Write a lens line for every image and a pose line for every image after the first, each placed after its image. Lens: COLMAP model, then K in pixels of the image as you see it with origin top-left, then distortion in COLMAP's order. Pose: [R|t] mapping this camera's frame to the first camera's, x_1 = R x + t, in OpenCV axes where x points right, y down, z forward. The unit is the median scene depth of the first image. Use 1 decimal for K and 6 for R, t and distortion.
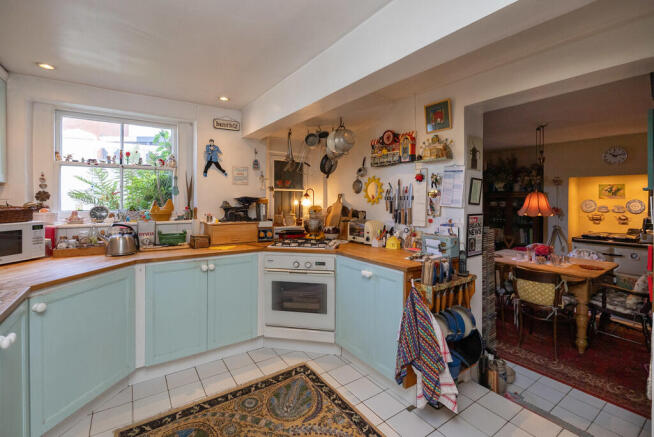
lens RADIAL K [[293.9, 0, 327.7], [0, 293.9, 201.0], [0, 0, 1]] dist [0.000018, -0.000329]
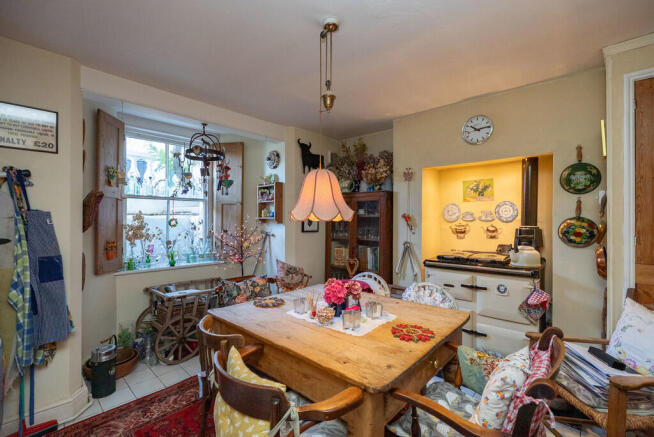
lens RADIAL K [[293.9, 0, 325.9], [0, 293.9, 219.3], [0, 0, 1]] dist [0.000018, -0.000329]
pose [[0.974464, 0.001417, 0.224541, 0.481374], [0.000185, 0.999975, -0.007114, 0.040068], [-0.224545, 0.006974, 0.974439, 0.425890]]
